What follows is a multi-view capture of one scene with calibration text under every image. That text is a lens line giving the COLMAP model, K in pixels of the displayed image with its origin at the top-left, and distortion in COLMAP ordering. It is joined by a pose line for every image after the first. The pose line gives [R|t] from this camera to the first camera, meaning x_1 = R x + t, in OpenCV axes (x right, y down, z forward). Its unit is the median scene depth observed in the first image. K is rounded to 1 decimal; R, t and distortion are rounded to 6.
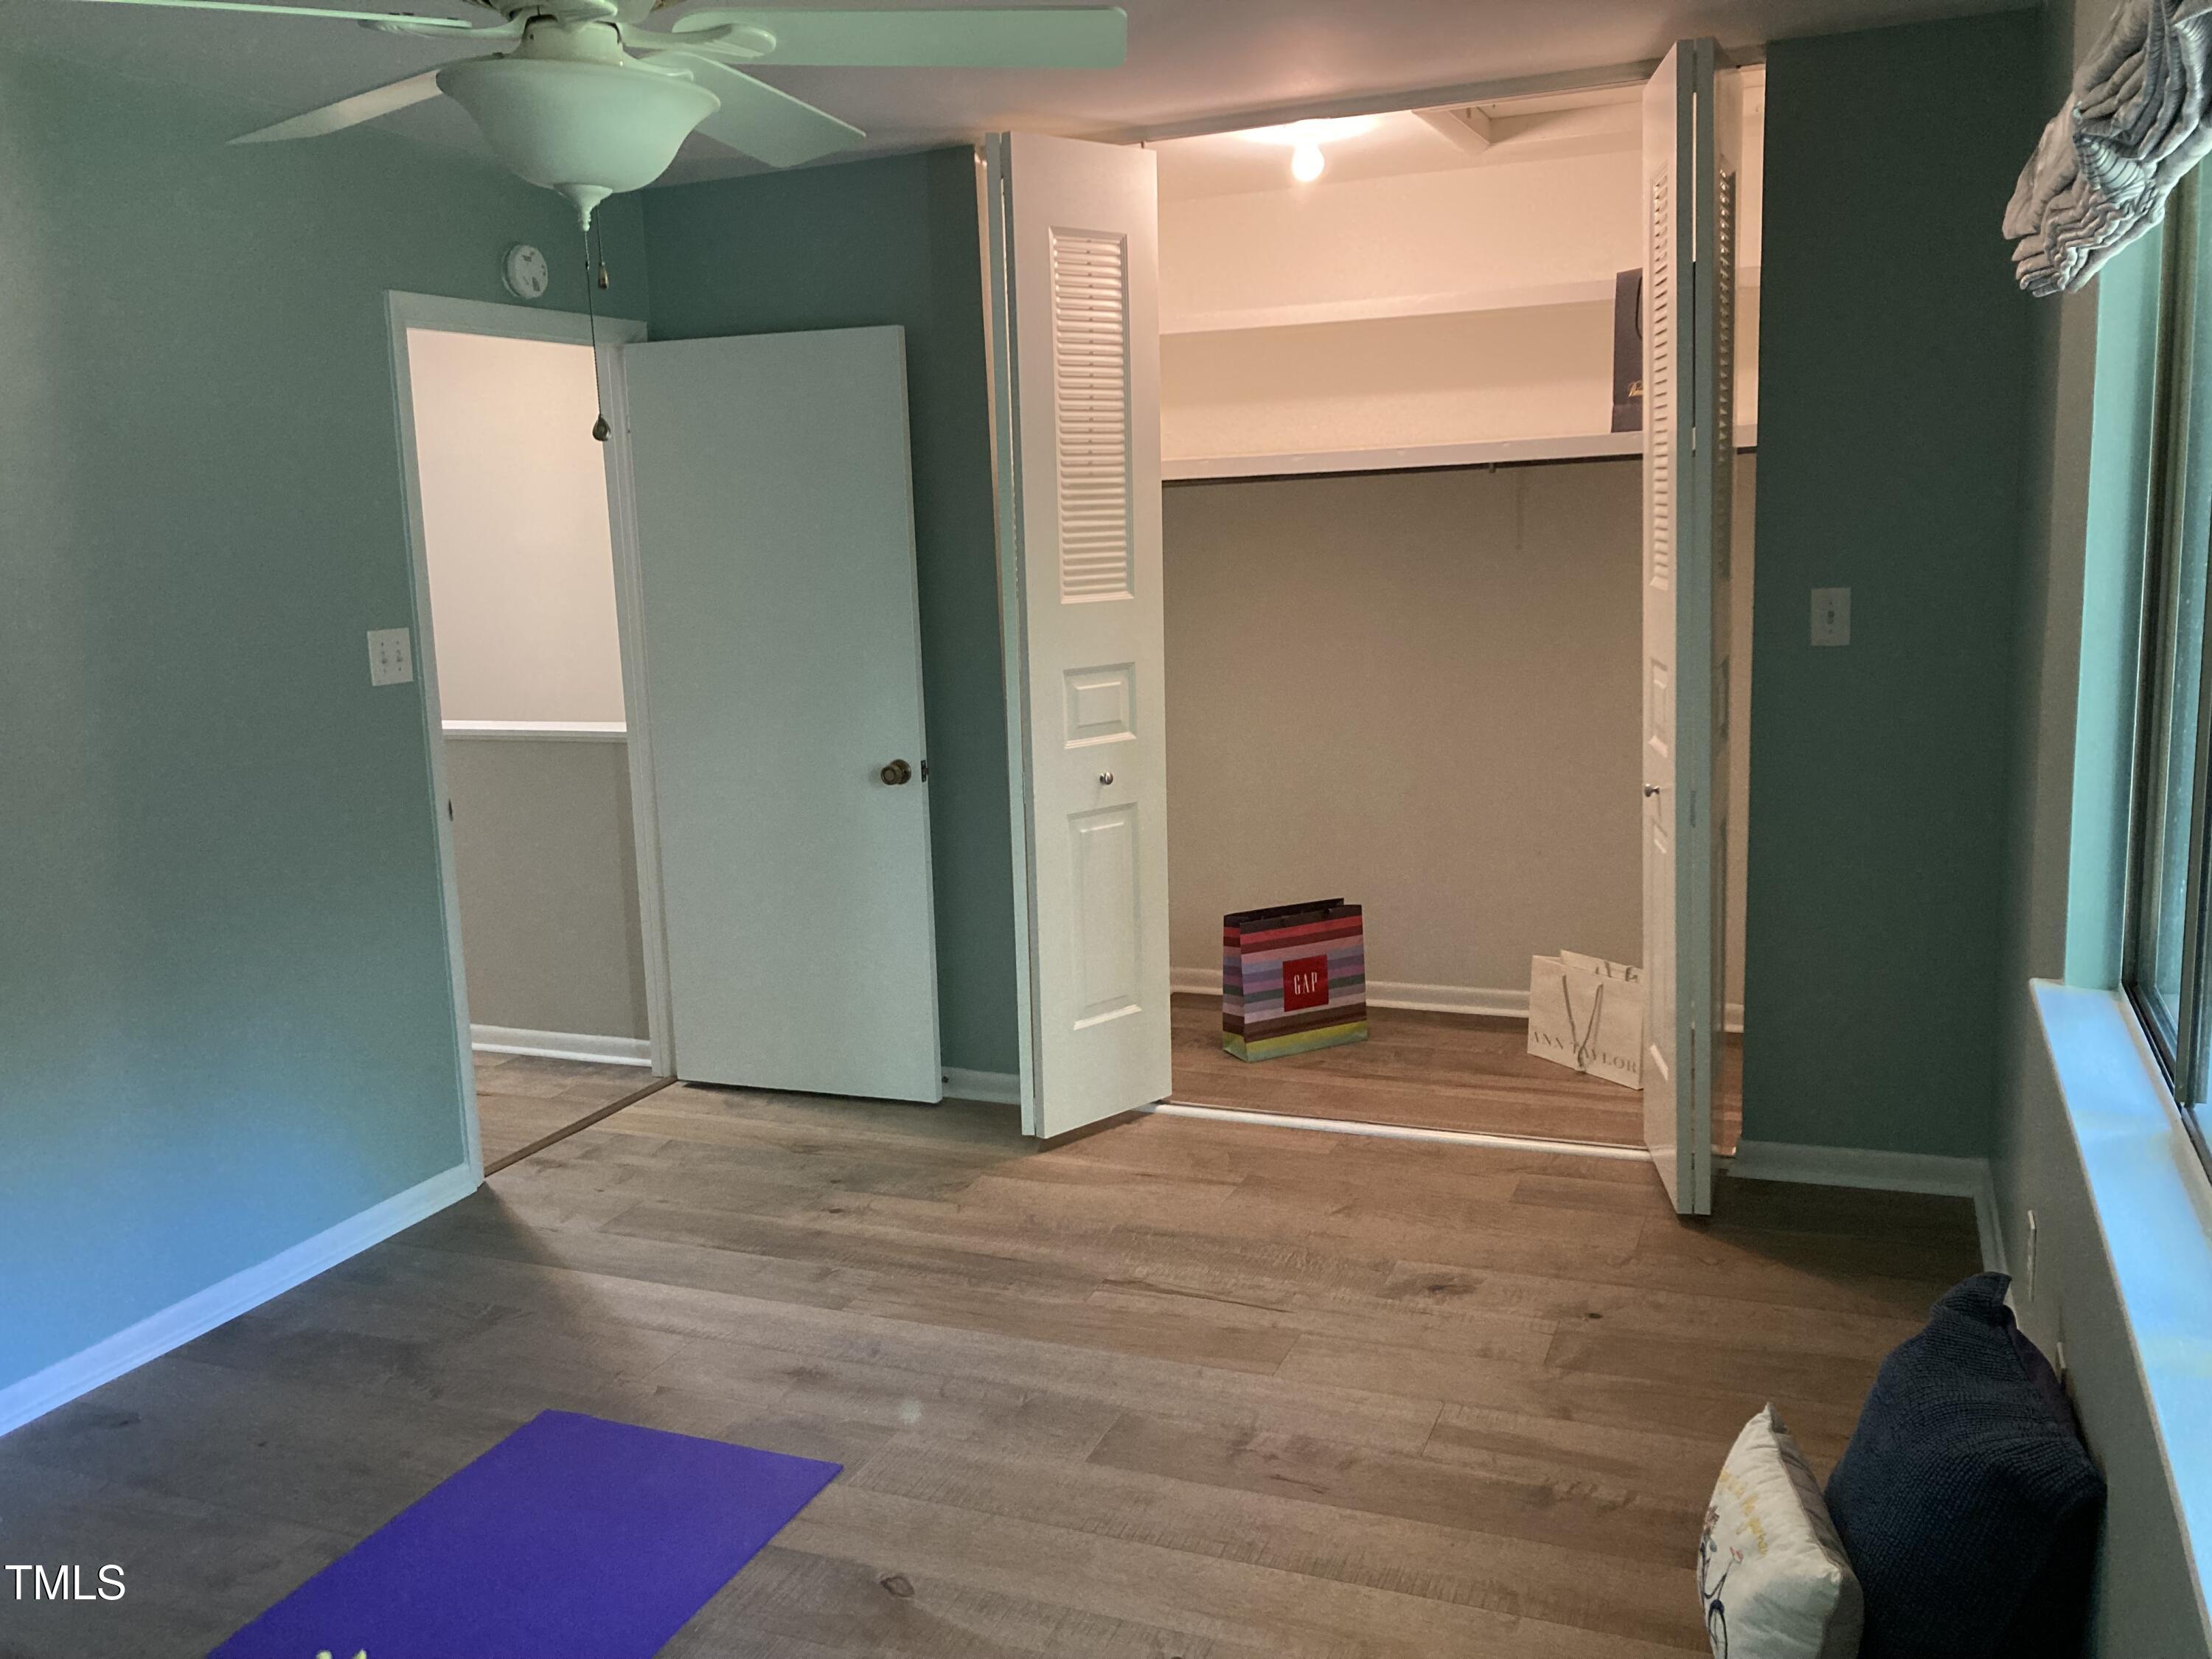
lens RADIAL K [[1823.0, 0, 1094.0], [0, 1823.0, 830.9], [0, 0, 1]] dist [0.040120, -0.034281]
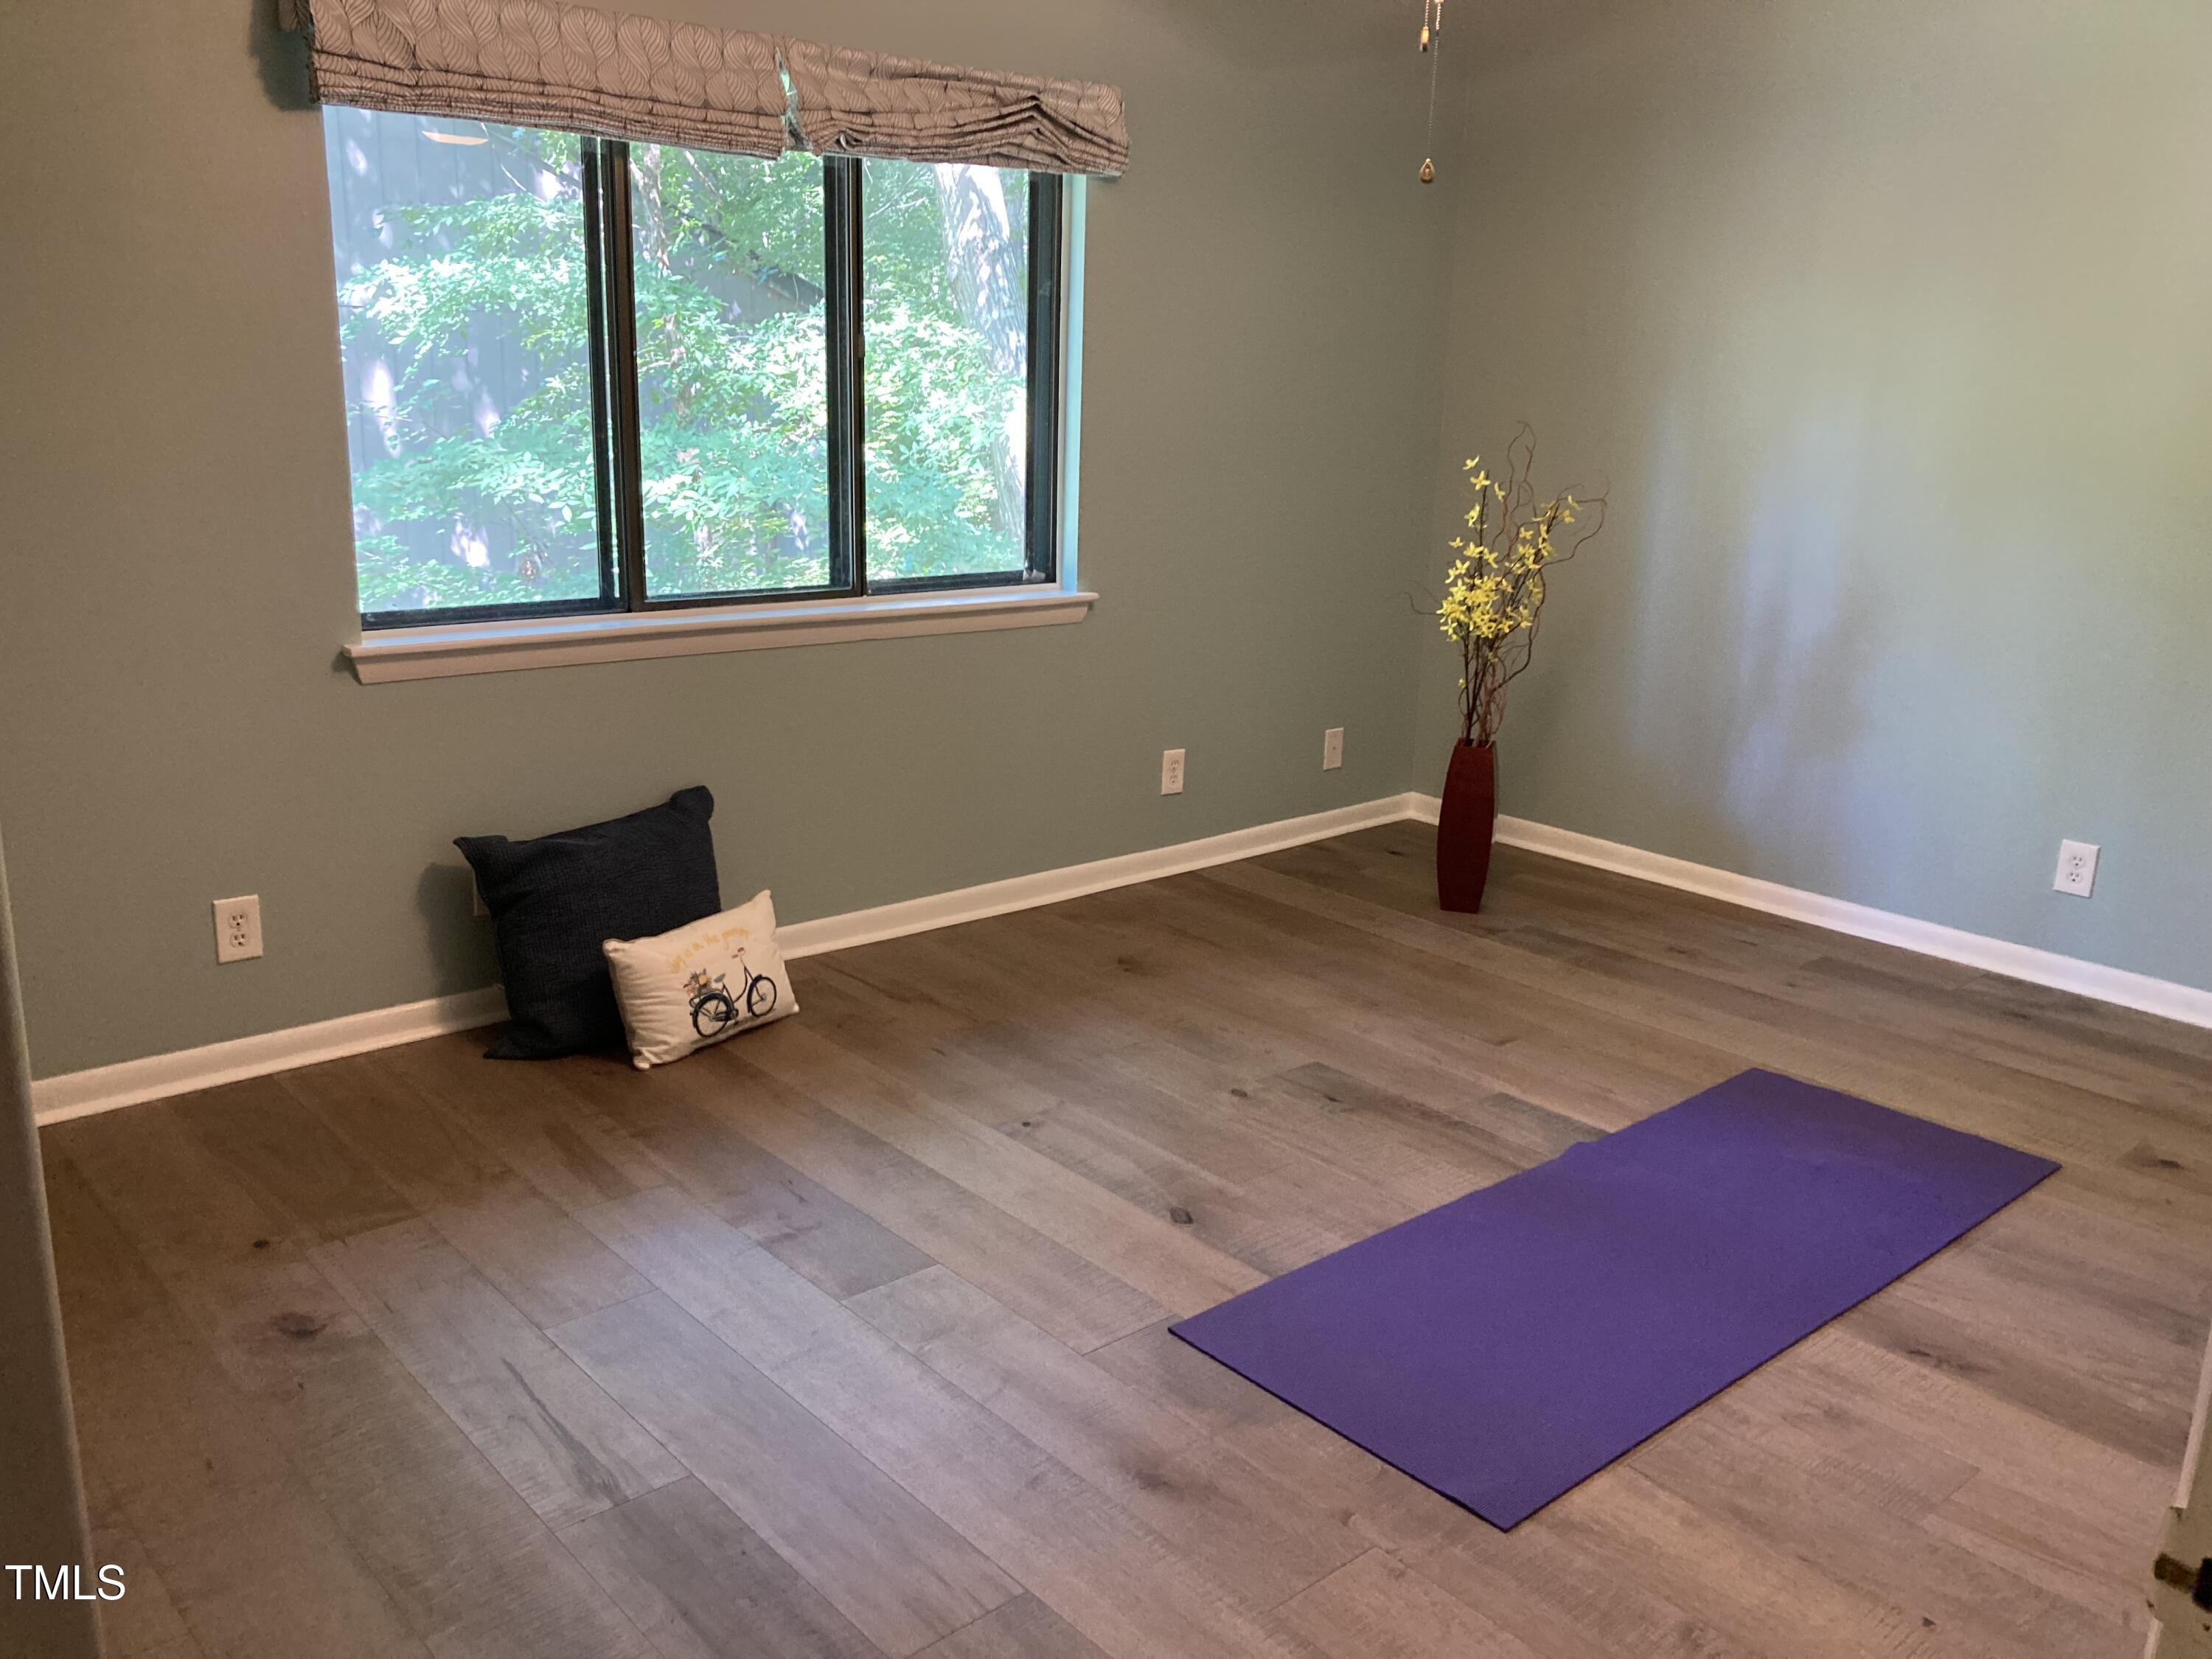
lens RADIAL K [[1823.0, 0, 1094.0], [0, 1823.0, 830.9], [0, 0, 1]] dist [0.040120, -0.034281]
pose [[-0.899856, -0.094807, 0.425760, -0.478346], [0.085212, 0.919076, 0.384757, -0.232609], [-0.427783, 0.382506, -0.818957, 1.710761]]
